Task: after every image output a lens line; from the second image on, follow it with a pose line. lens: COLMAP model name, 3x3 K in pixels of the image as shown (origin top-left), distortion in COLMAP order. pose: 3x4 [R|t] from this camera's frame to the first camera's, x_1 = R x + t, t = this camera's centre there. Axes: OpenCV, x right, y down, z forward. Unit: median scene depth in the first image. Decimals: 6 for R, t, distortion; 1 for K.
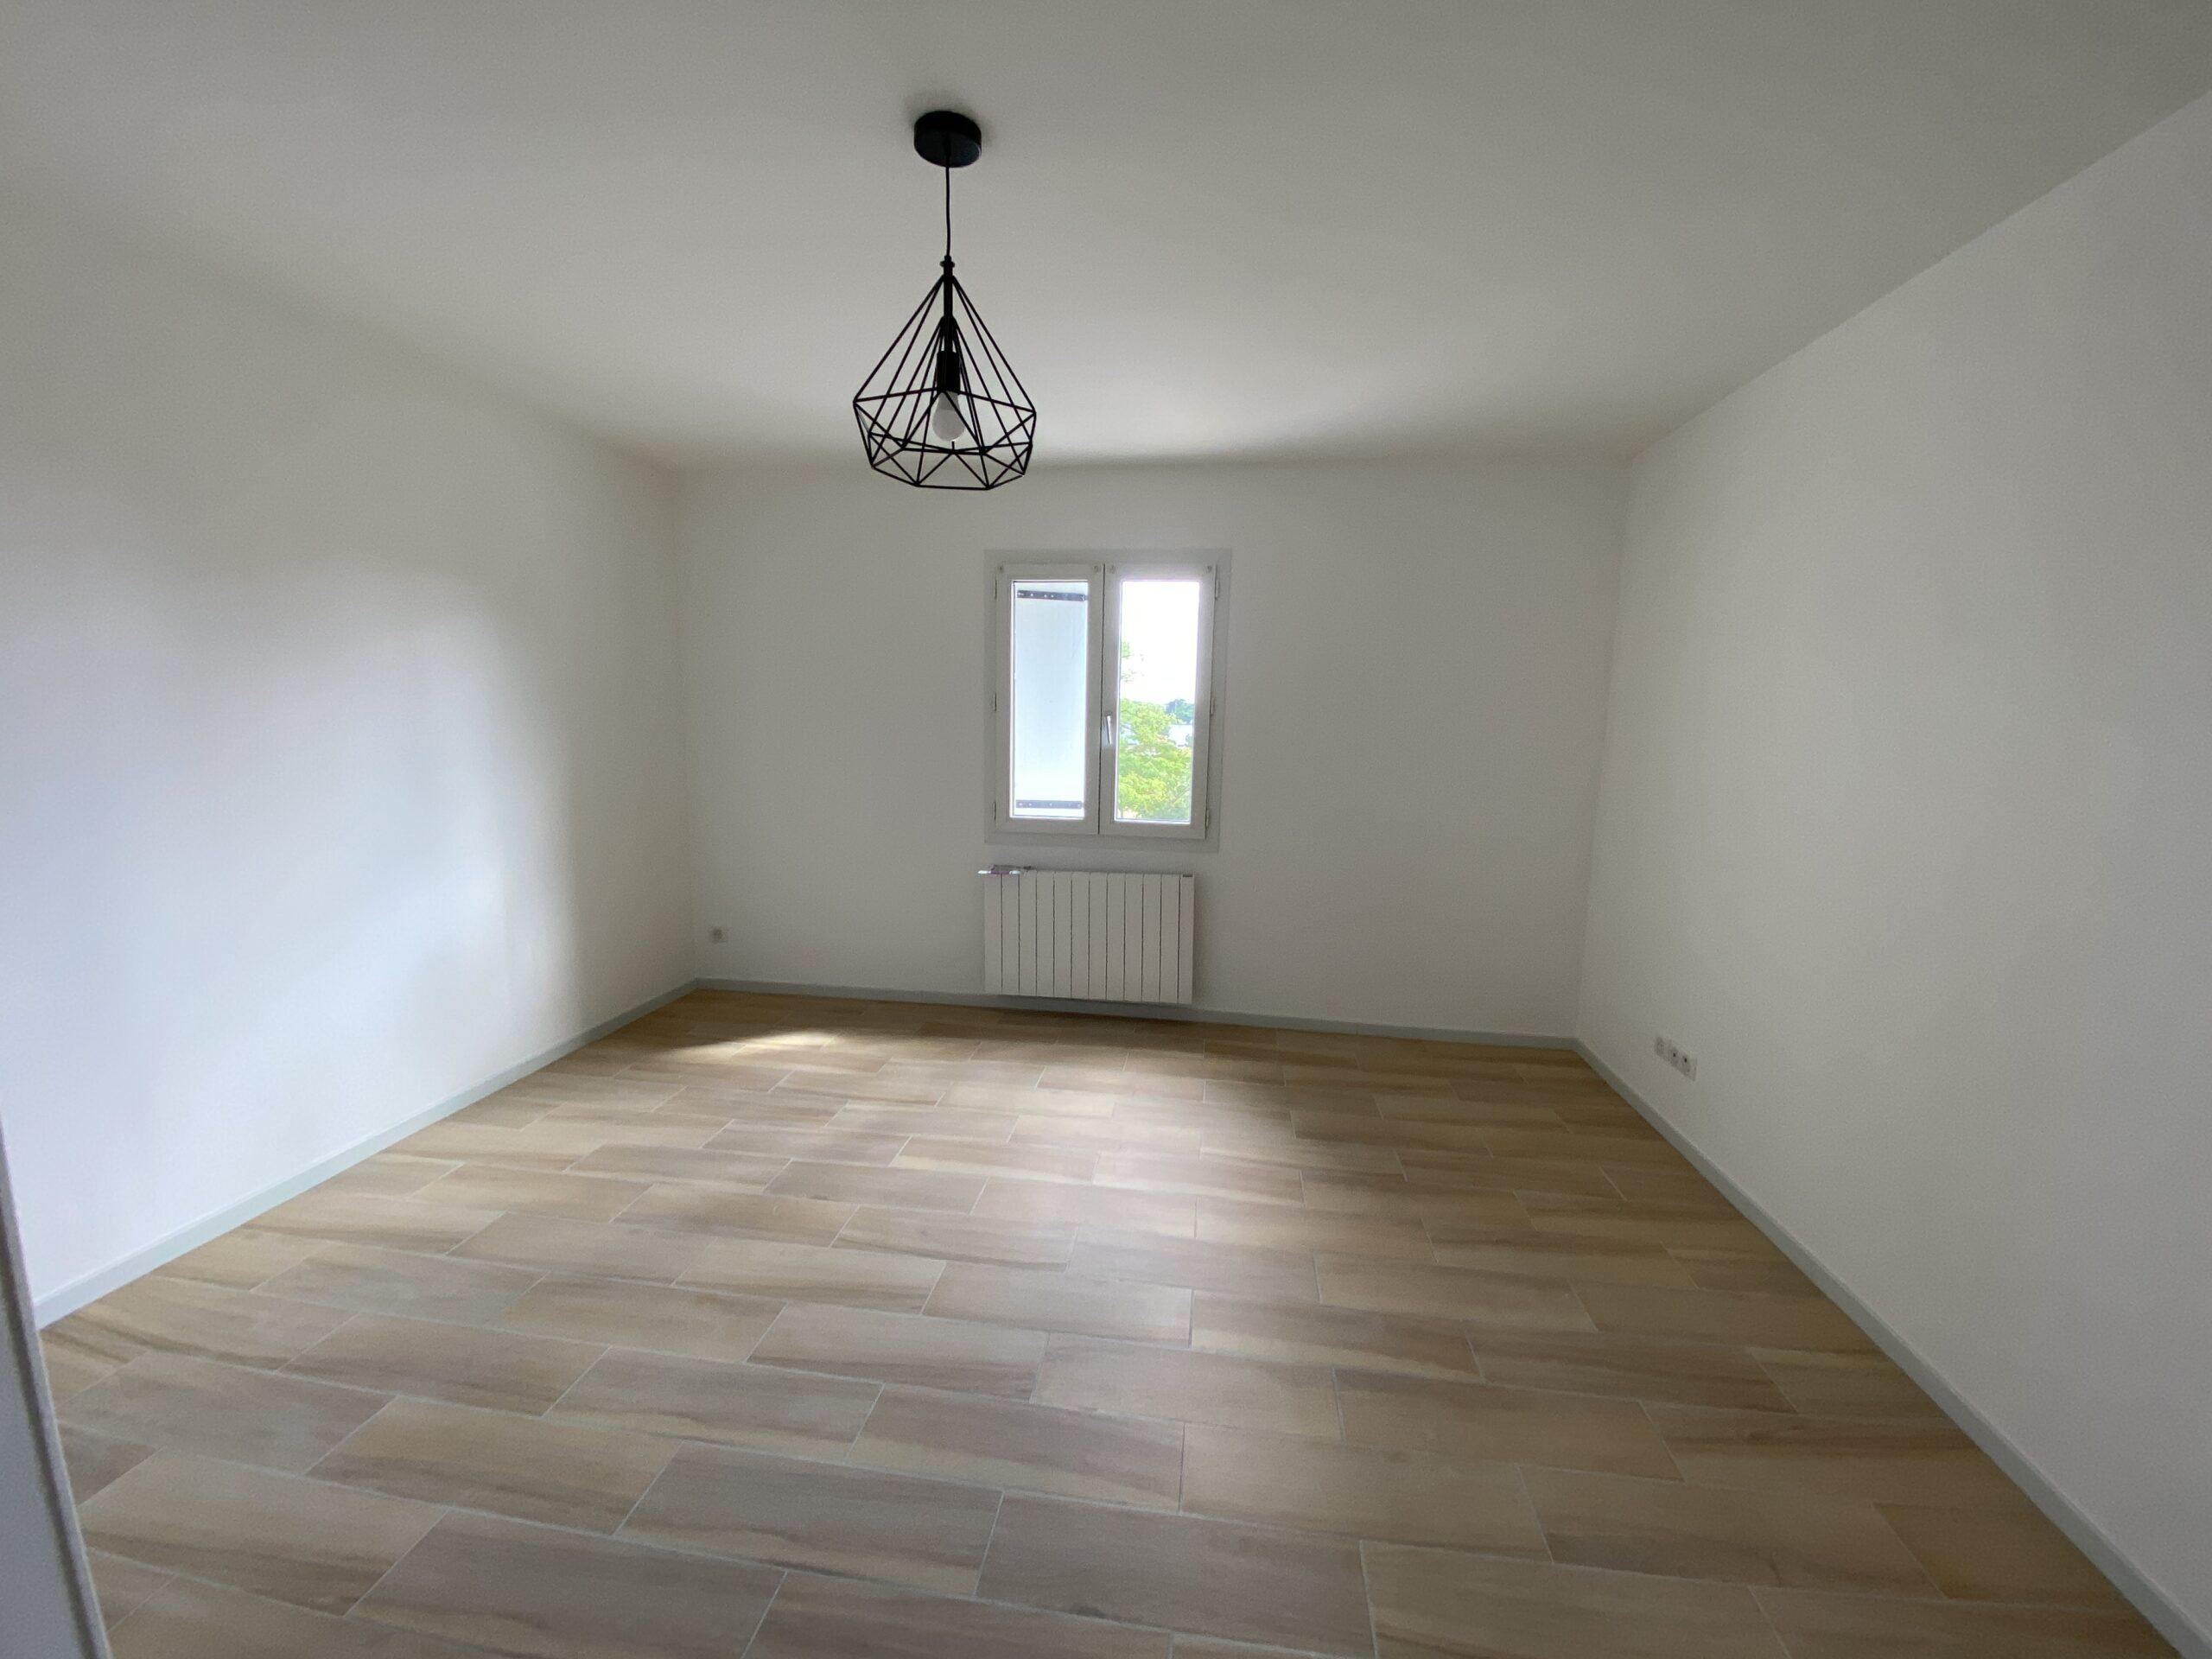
lens RADIAL K [[898.5, 0, 1089.1], [0, 898.5, 833.0], [0, 0, 1]] dist [0.019040, -0.020560]
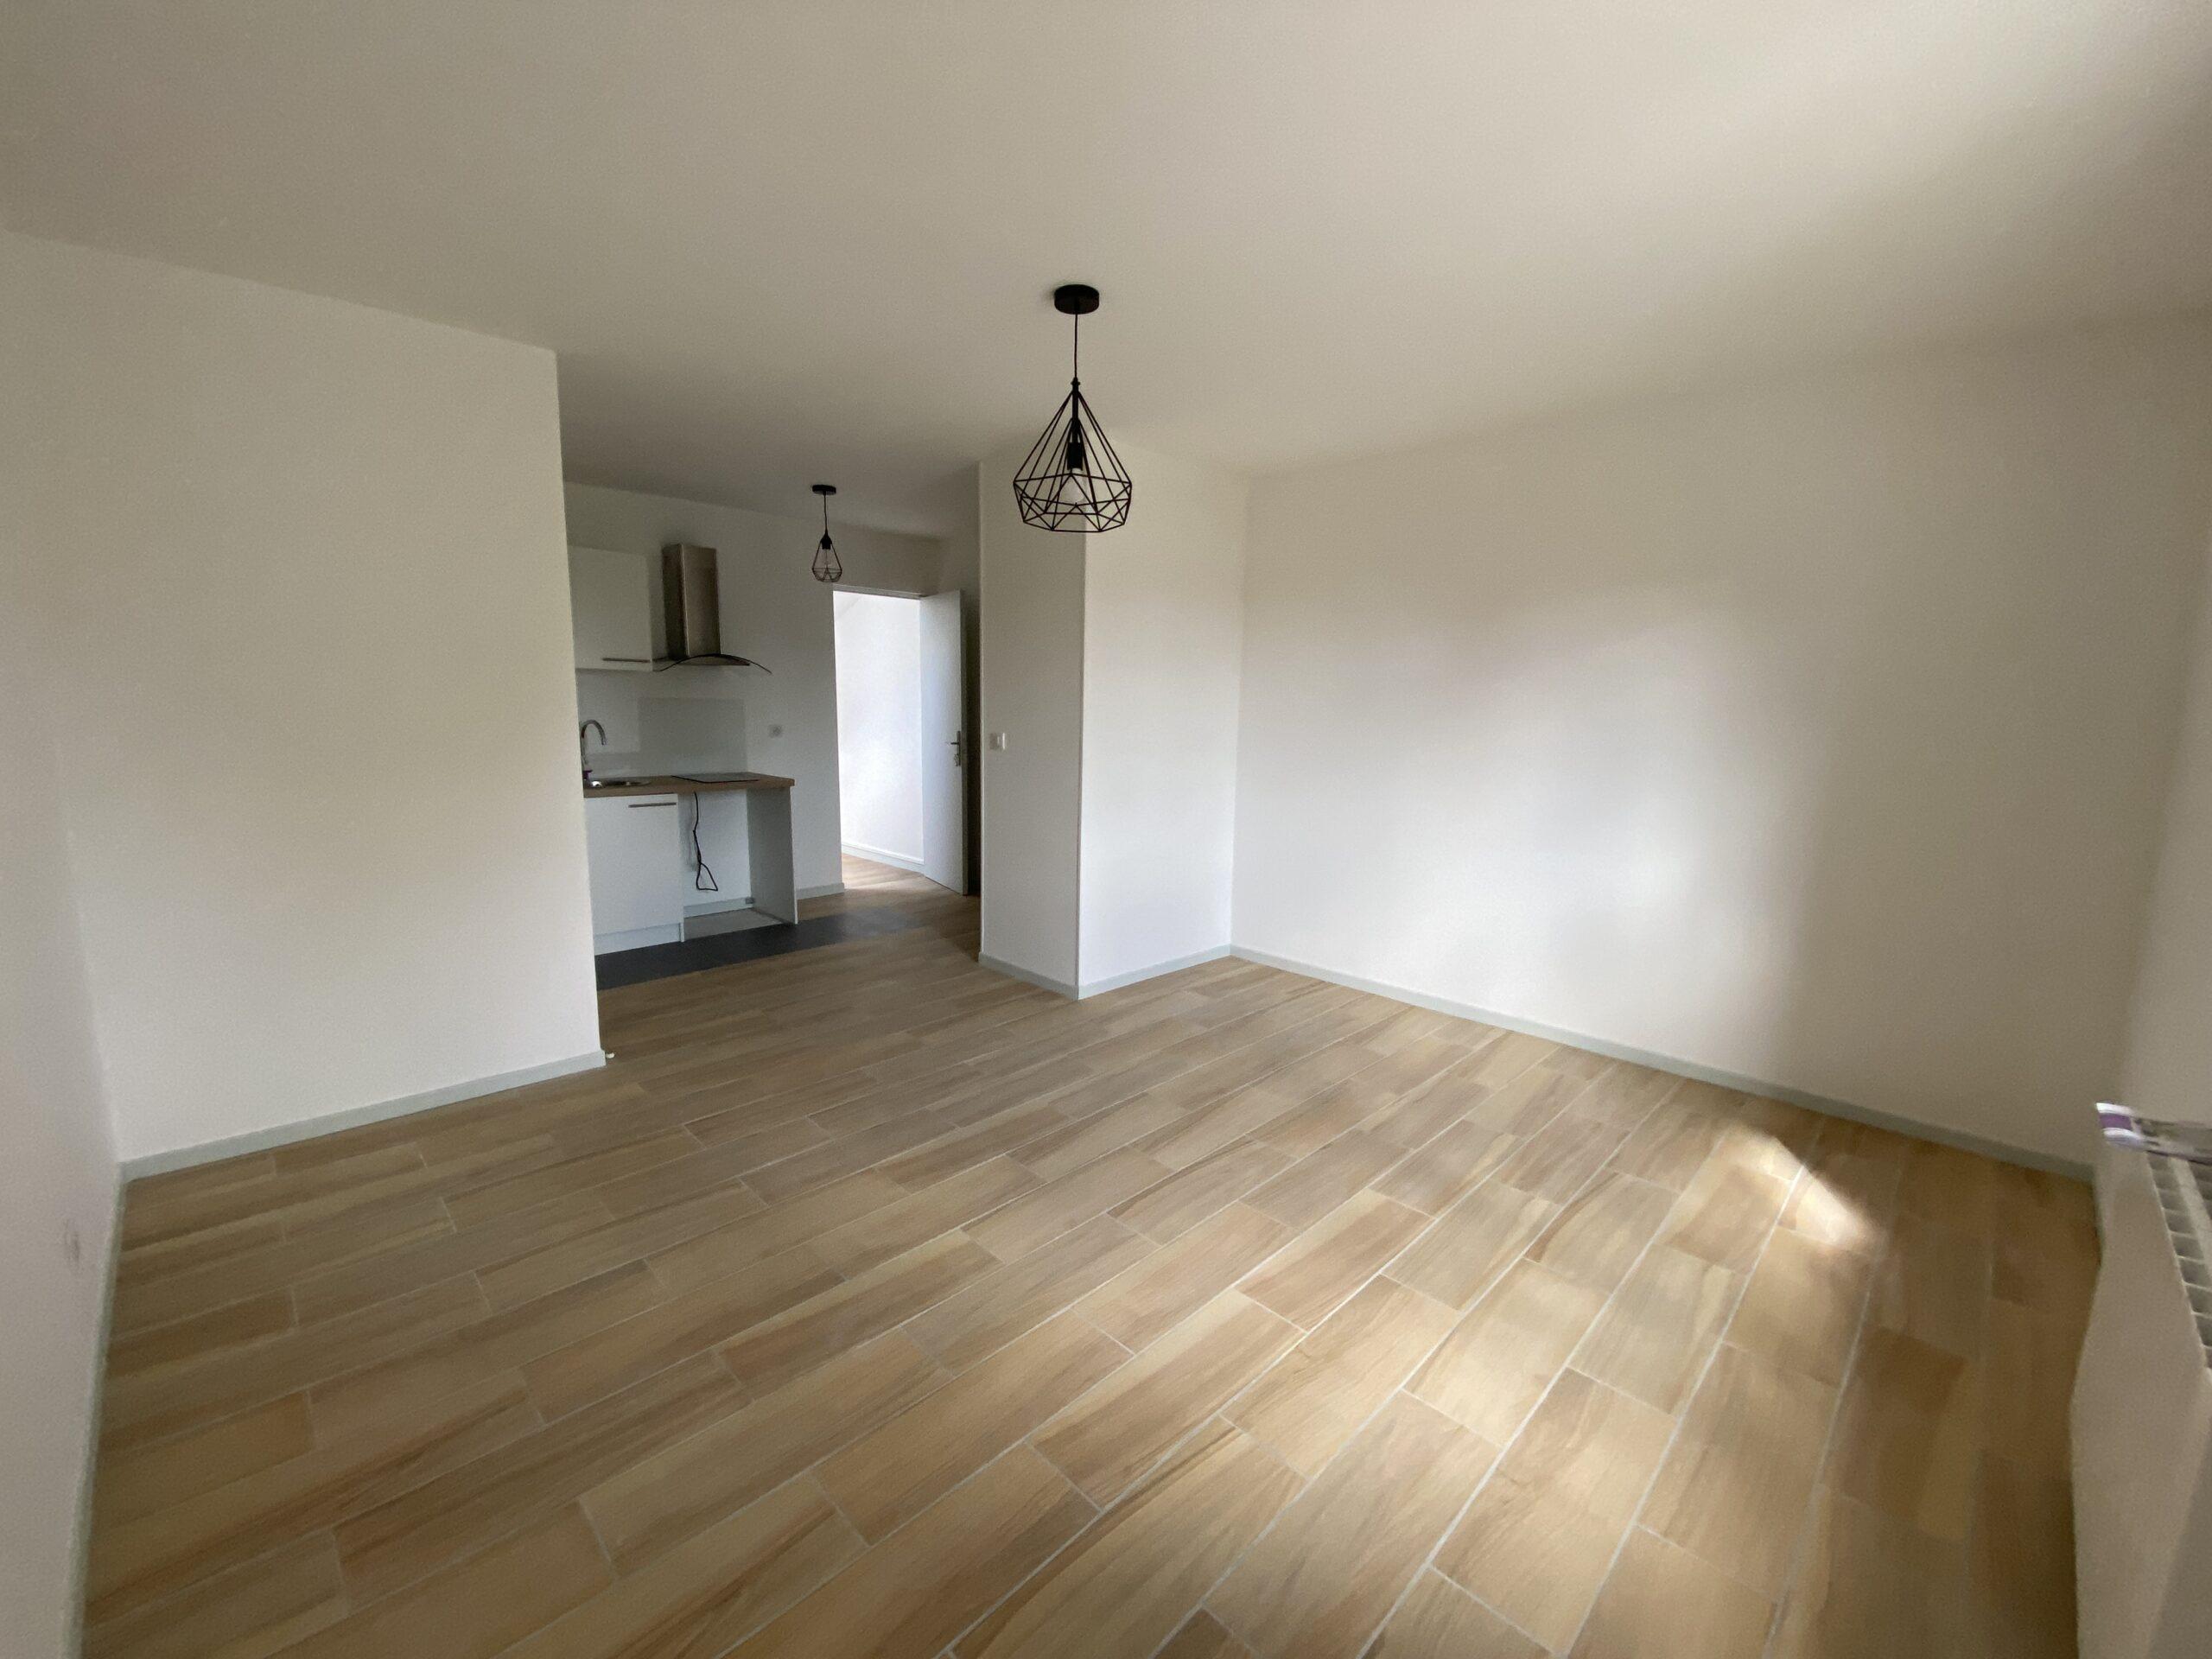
lens RADIAL K [[898.5, 0, 1089.1], [0, 898.5, 833.0], [0, 0, 1]] dist [0.019040, -0.020560]
pose [[-0.607883, 0.090814, -0.788816, 0.661434], [-0.135860, 0.966892, 0.216013, -0.140995], [0.782317, 0.238479, -0.575420, 1.271282]]
